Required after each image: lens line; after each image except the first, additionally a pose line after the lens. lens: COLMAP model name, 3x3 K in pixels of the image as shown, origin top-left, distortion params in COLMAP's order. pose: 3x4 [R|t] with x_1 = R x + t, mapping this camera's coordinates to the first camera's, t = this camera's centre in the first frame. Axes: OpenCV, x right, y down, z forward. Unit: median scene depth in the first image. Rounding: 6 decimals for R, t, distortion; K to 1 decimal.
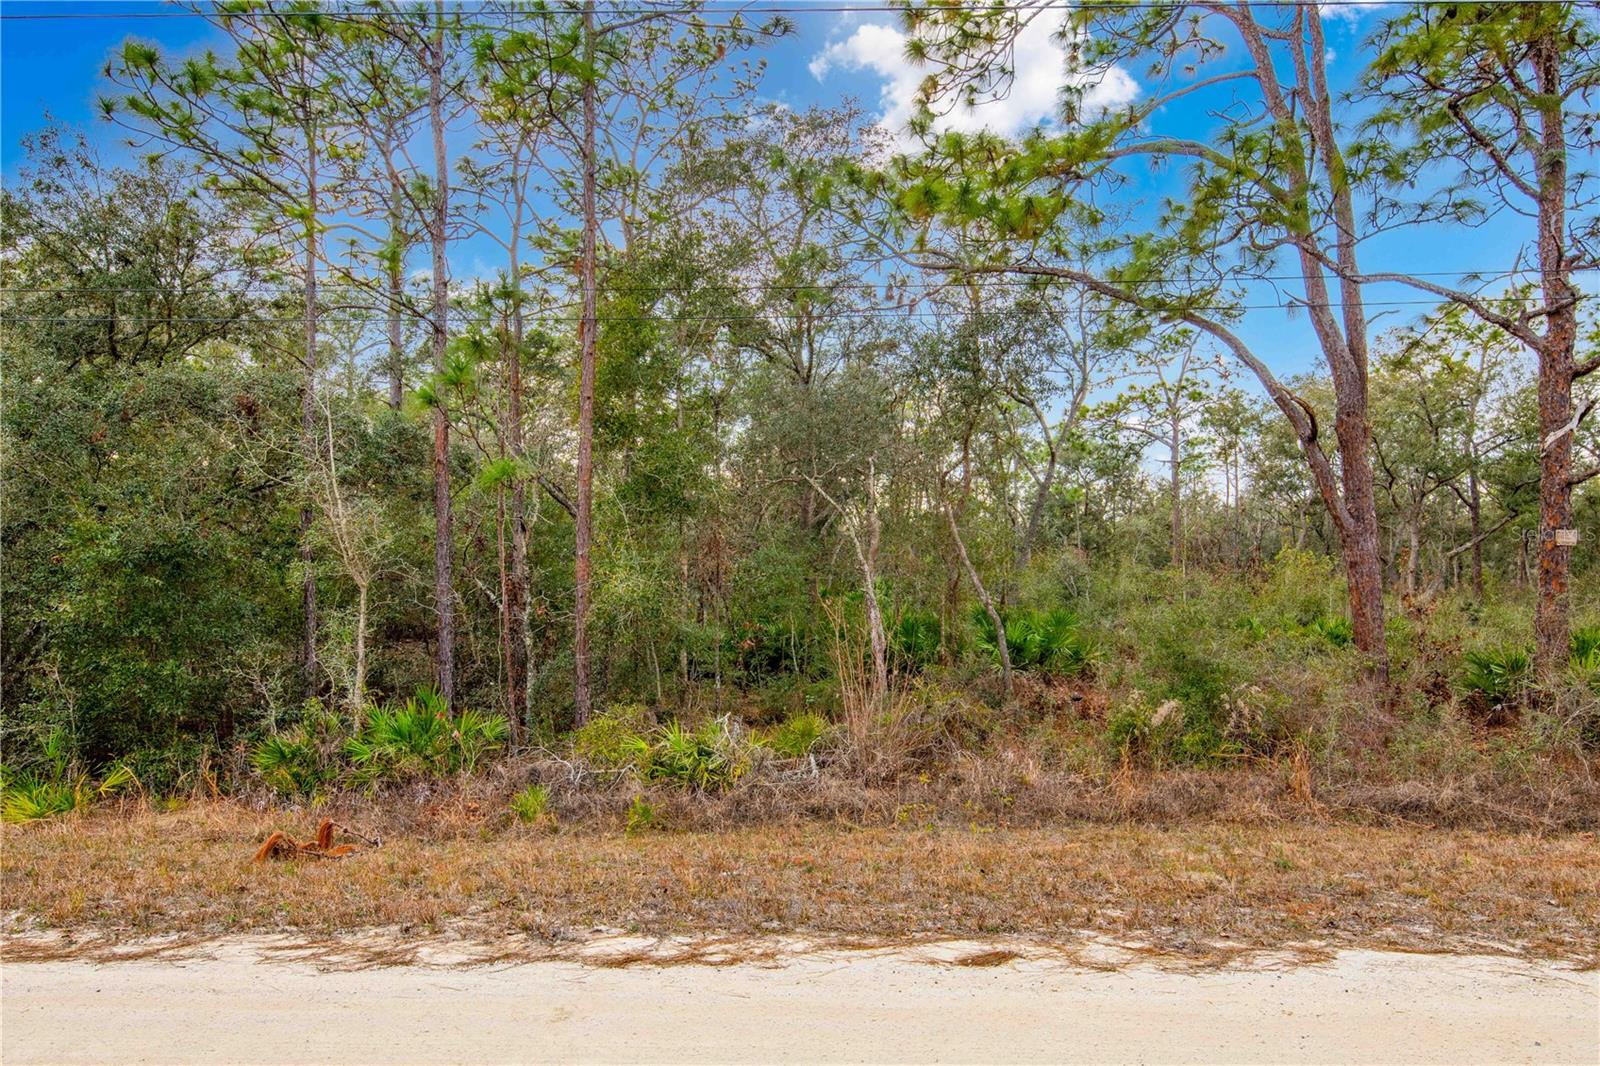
lens RADIAL K [[882.9, 0, 800.0], [0, 882.9, 533.0], [0, 0, 1]] dist [0.001922, 0.000171]
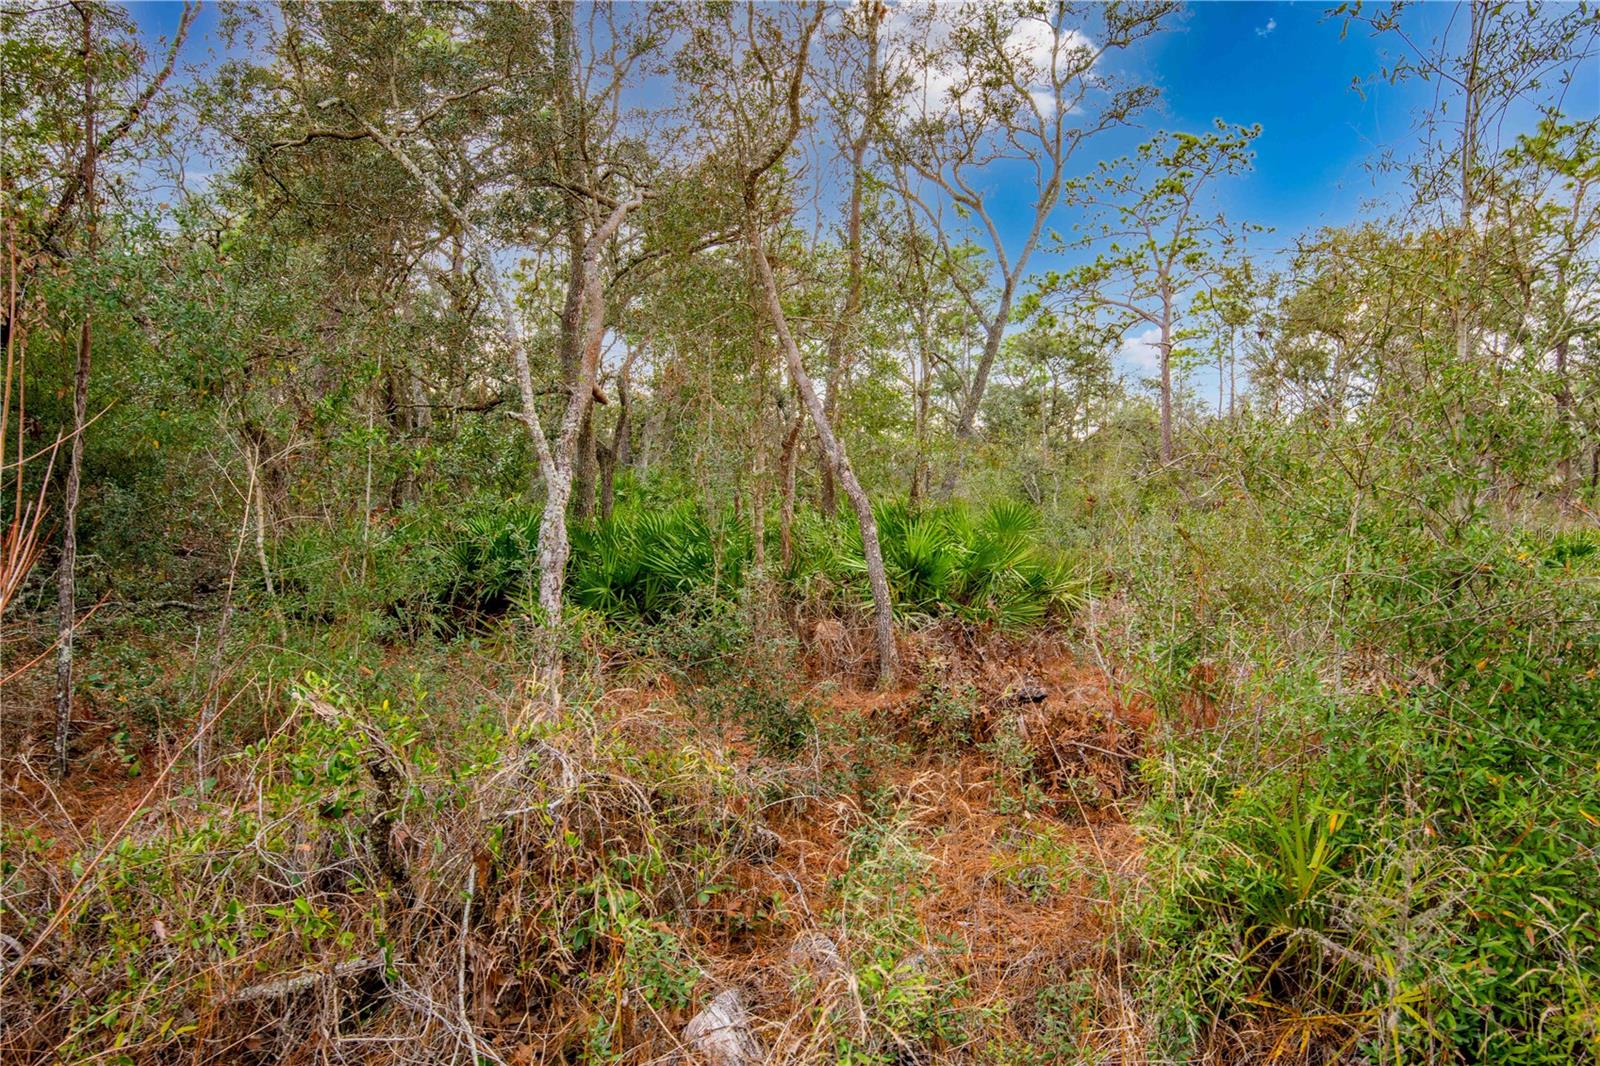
lens RADIAL K [[1025.2, 0, 800.0], [0, 1025.2, 533.0], [0, 0, 1]] dist [-0.000990, 0.000163]
pose [[0.997288, -0.003243, 0.073530, 0.033726], [-0.002337, 0.997130, 0.075673, 0.016384], [-0.073565, -0.075640, 0.994418, 0.106999]]
